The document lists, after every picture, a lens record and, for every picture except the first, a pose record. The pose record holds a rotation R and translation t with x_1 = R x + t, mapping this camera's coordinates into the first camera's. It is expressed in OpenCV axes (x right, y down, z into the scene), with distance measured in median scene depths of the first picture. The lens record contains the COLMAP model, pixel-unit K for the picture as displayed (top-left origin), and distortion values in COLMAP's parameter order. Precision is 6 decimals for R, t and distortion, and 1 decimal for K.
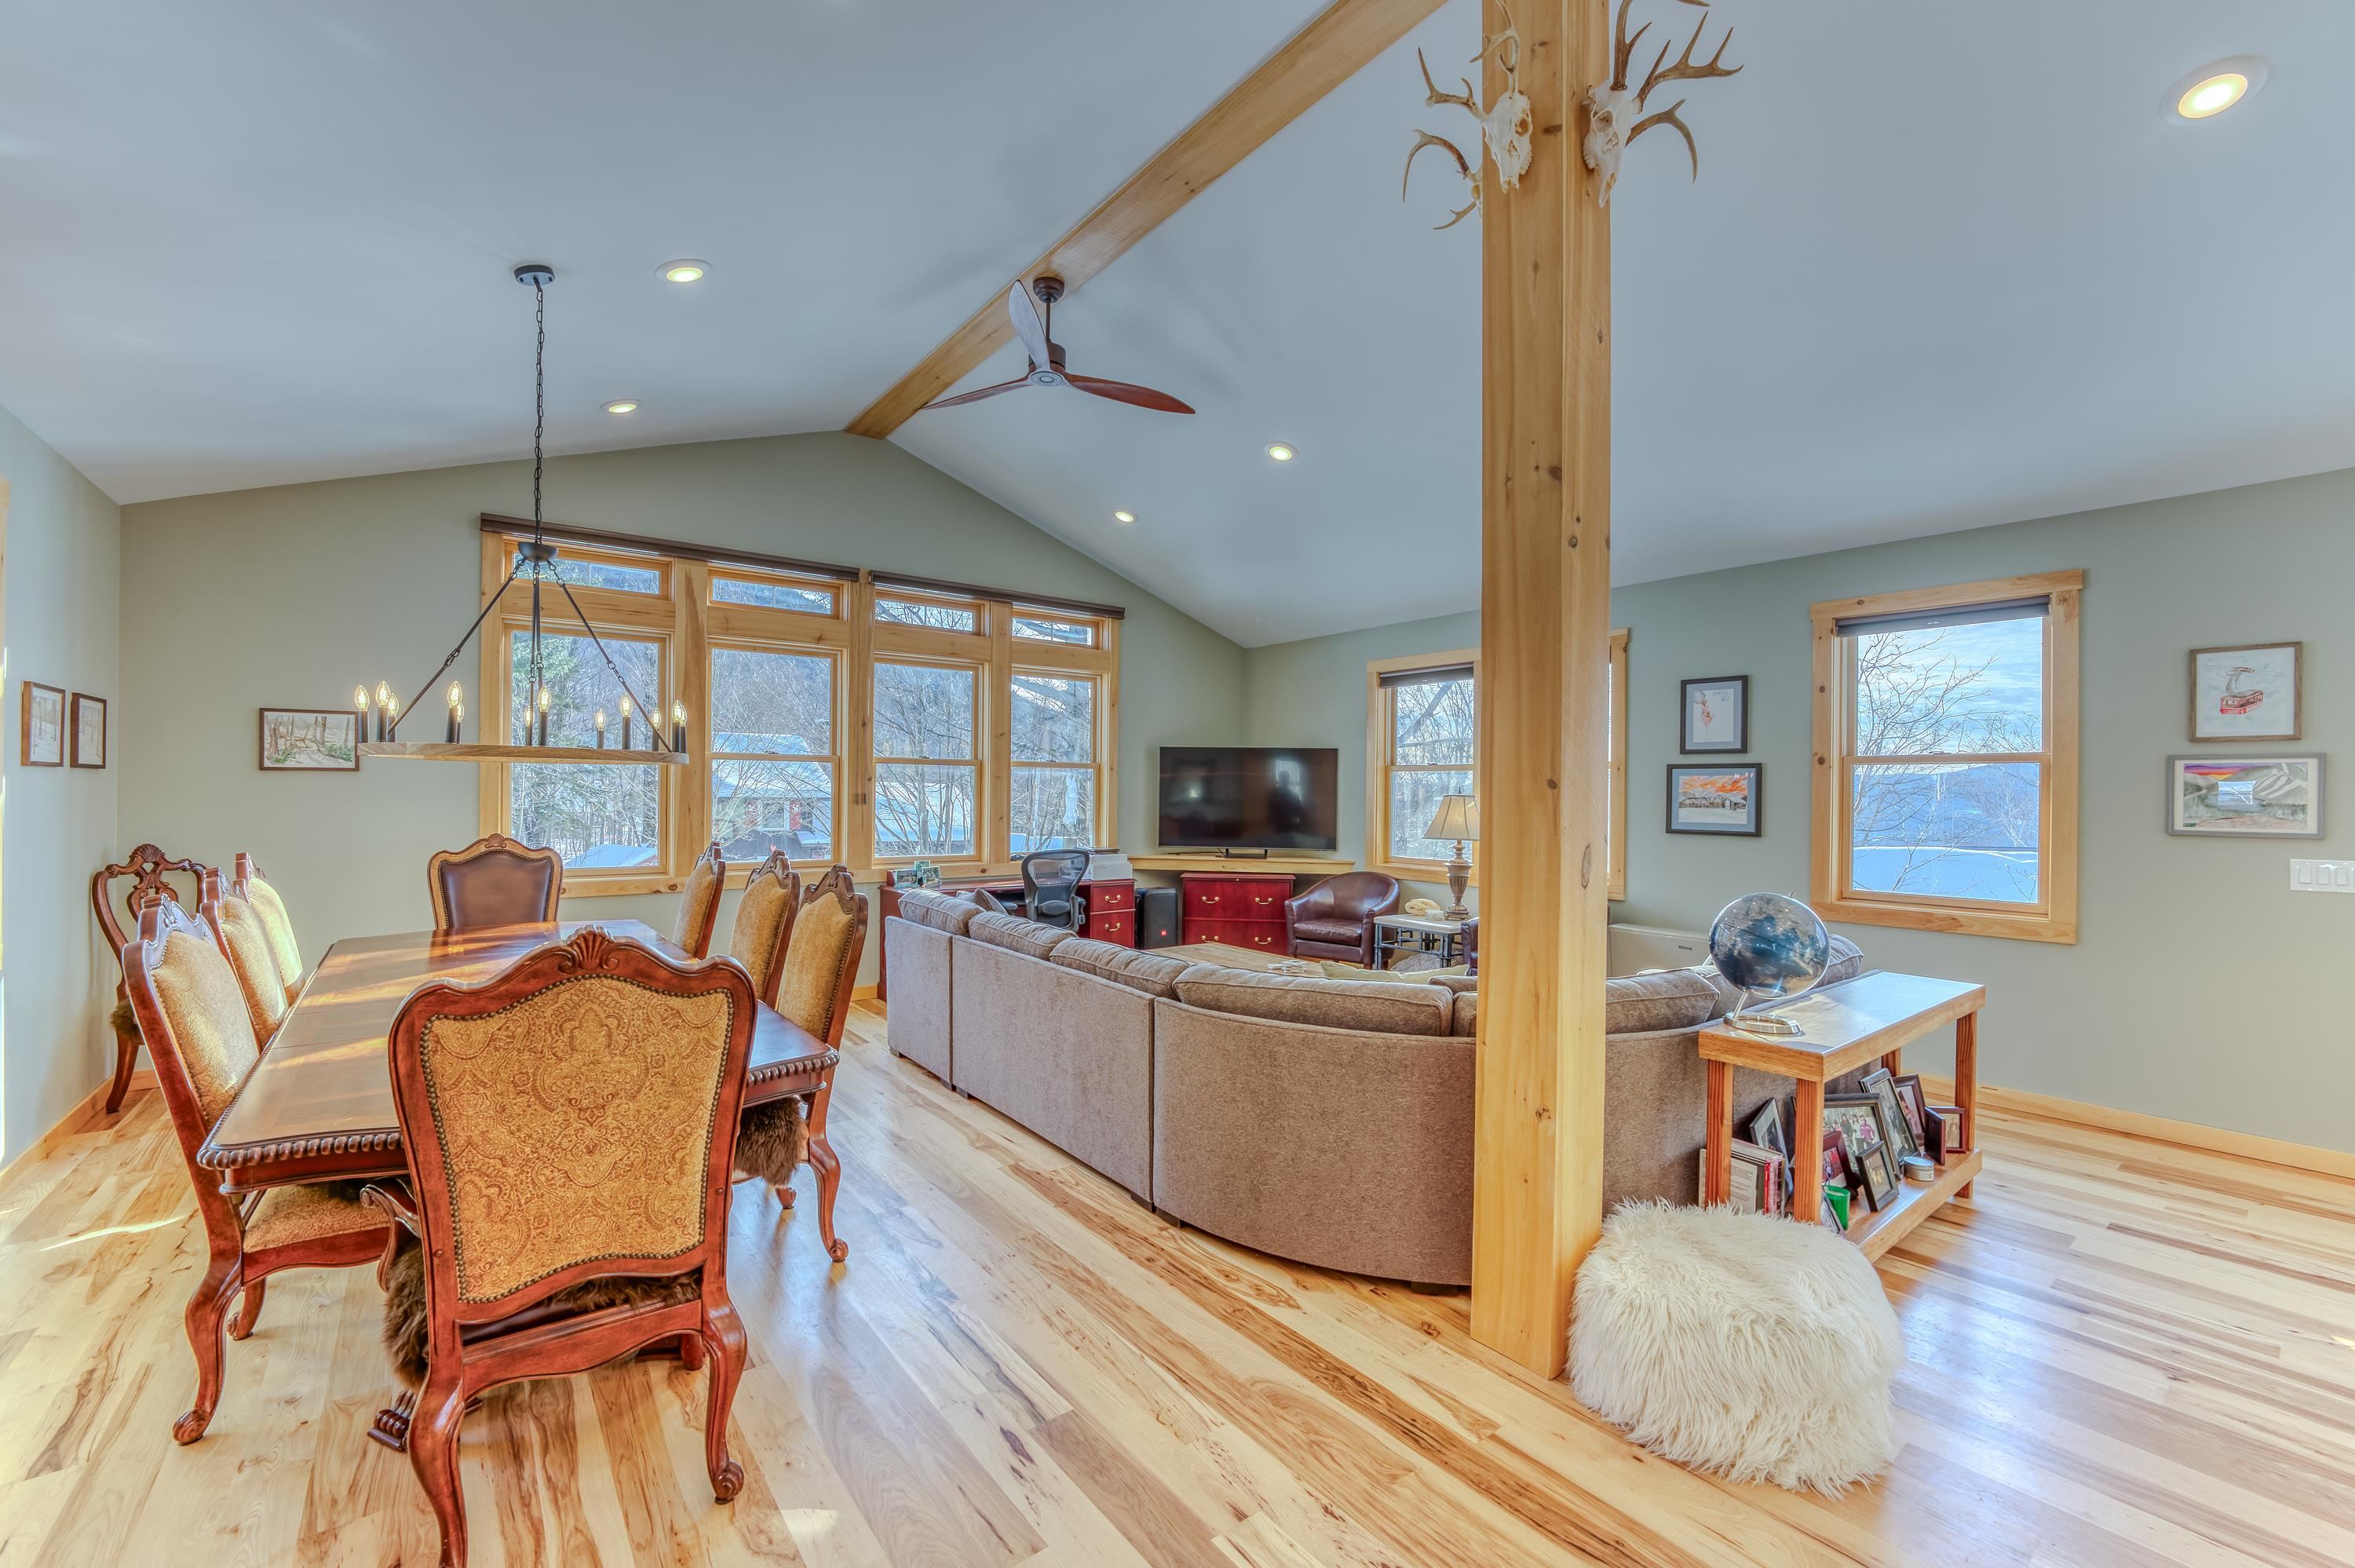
lens RADIAL K [[948.0, 0, 1177.0], [0, 948.0, 780.0], [0, 0, 1]] dist [-0.020041, 0.002185]
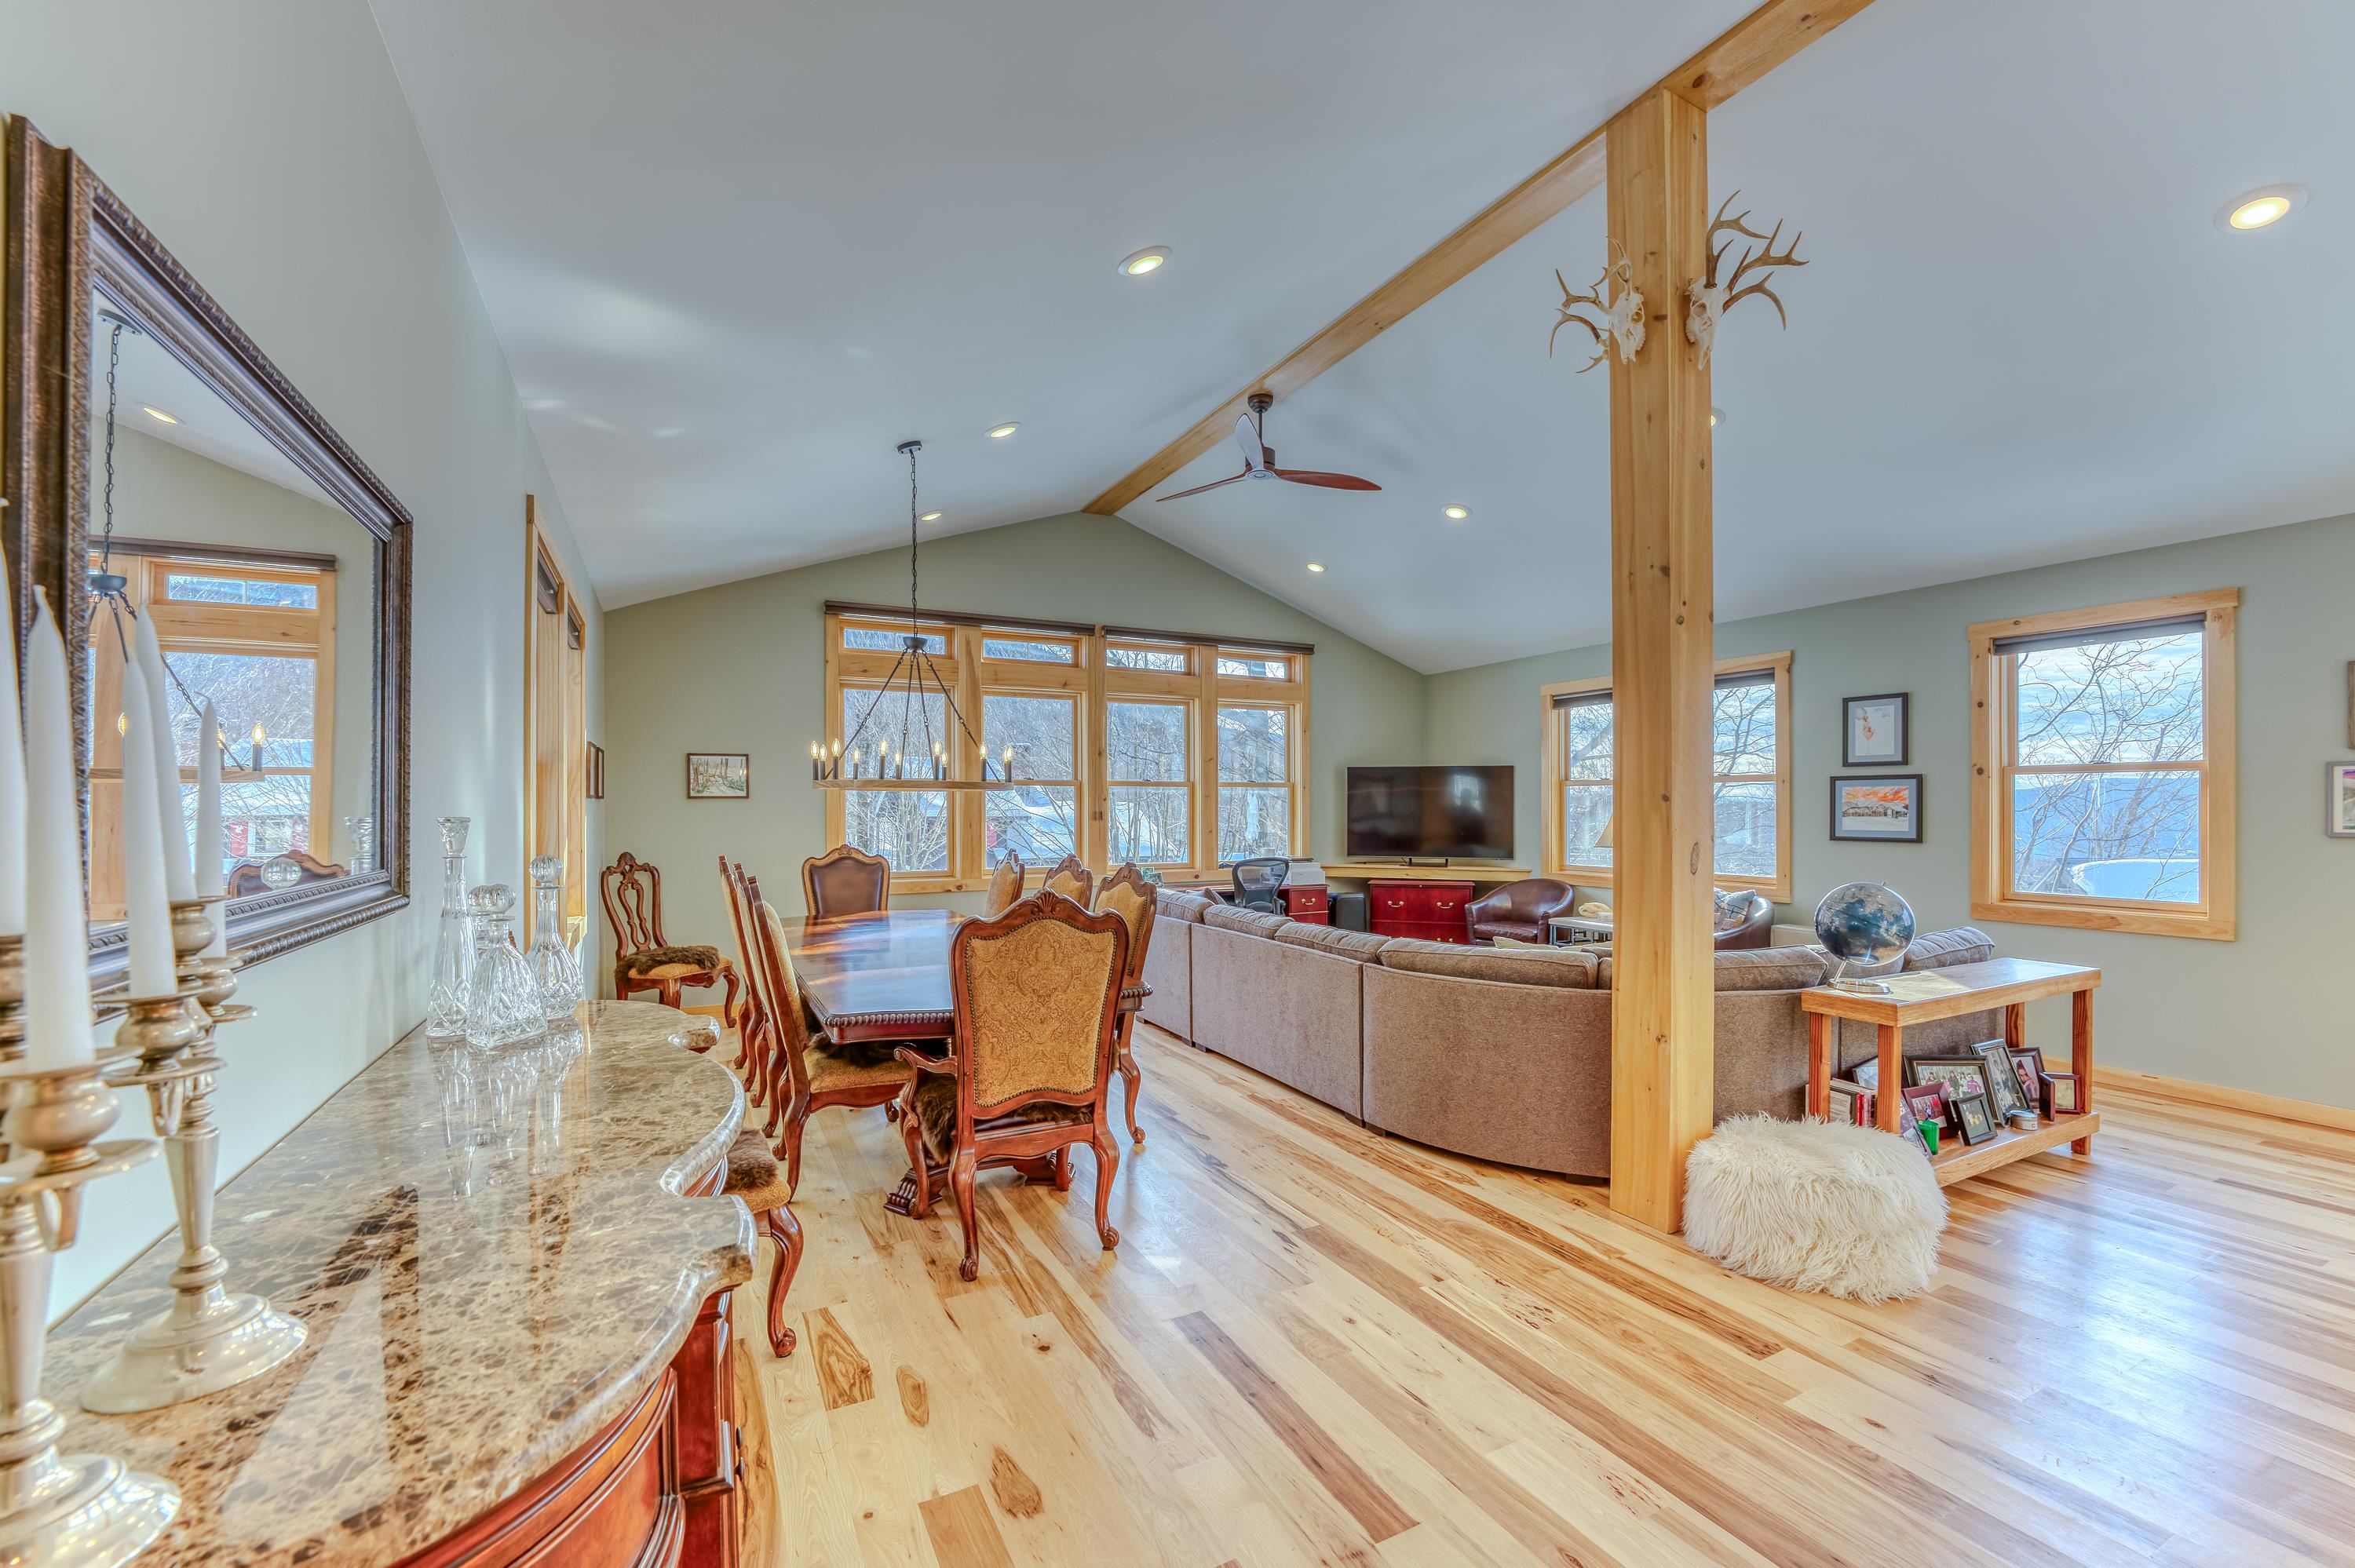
lens RADIAL K [[948.0, 0, 1173.5], [0, 948.0, 800.5], [0, 0, 1]] dist [-0.020041, 0.002185]
pose [[0.982992, -0.012408, -0.183231, -0.036529], [0.013203, 0.999908, 0.003116, -0.003960], [0.183176, -0.005483, 0.983065, -0.324735]]
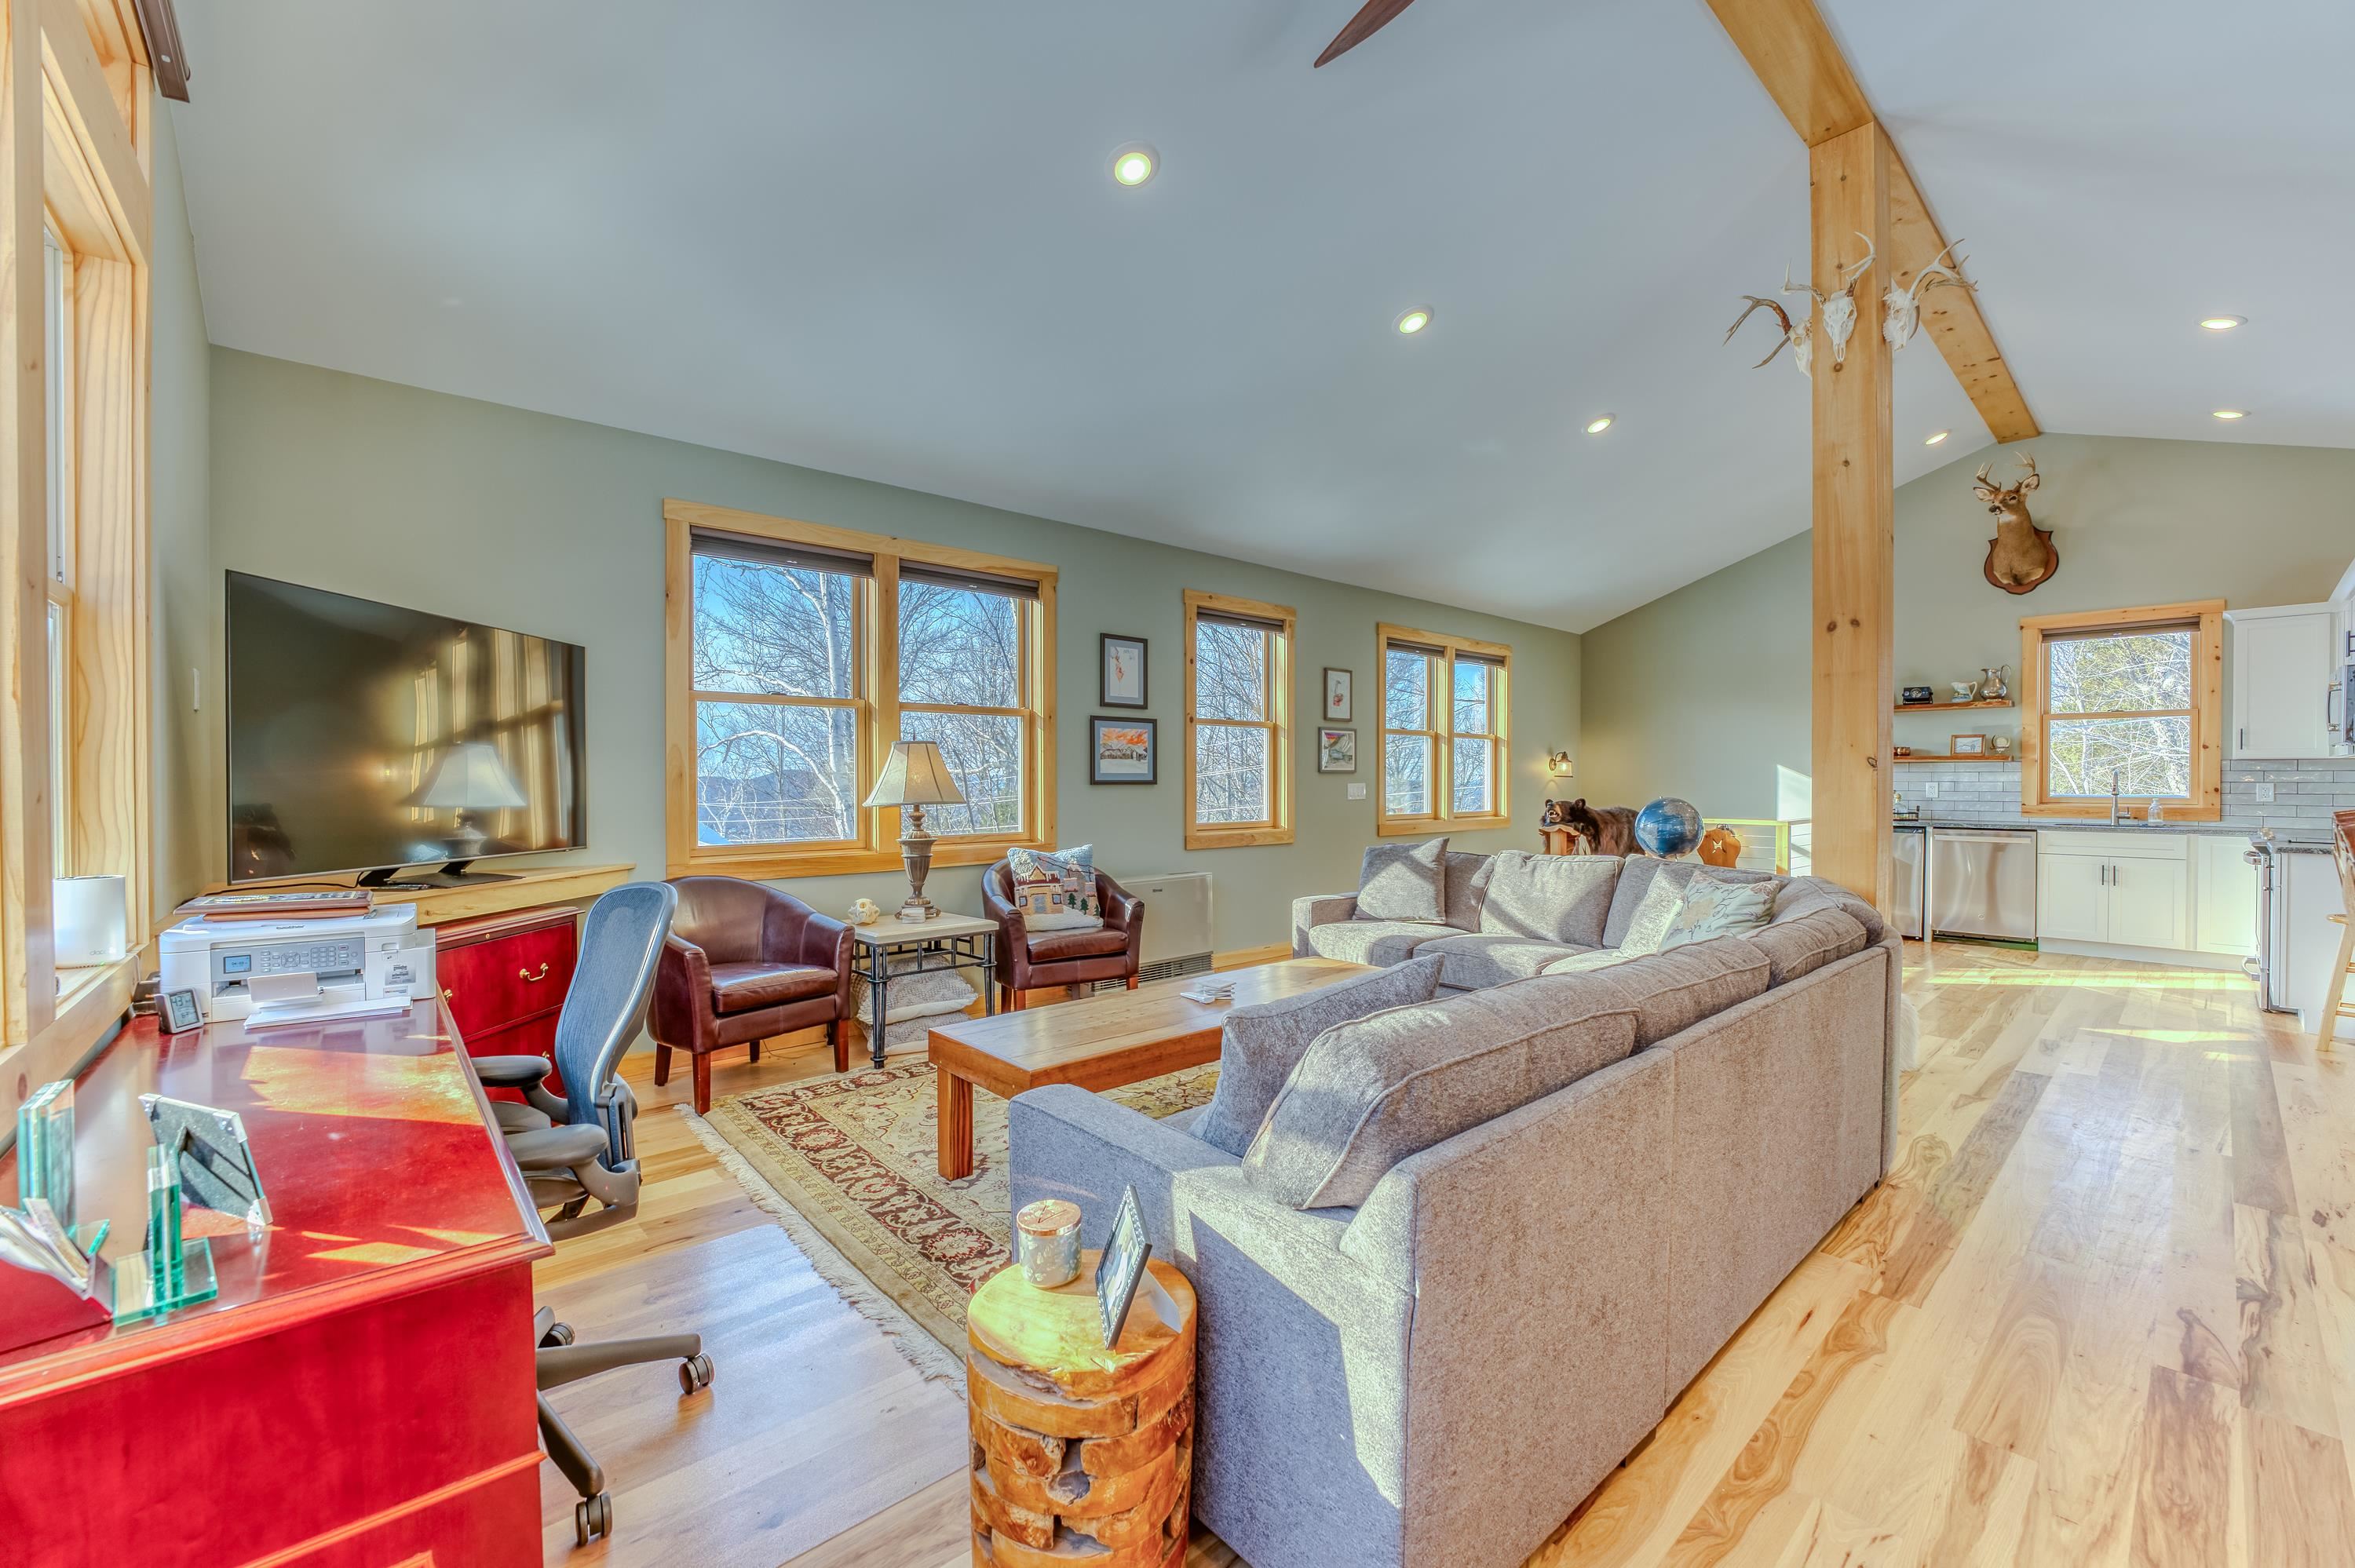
lens RADIAL K [[948.0, 0, 1176.7], [0, 948.0, 789.9], [0, 0, 1]] dist [-0.020041, 0.002185]
pose [[-0.060966, -0.023129, 0.997872, -0.817949], [-0.011858, 0.999678, 0.022446, 0.064464], [-0.998069, -0.010464, -0.061220, 1.632940]]
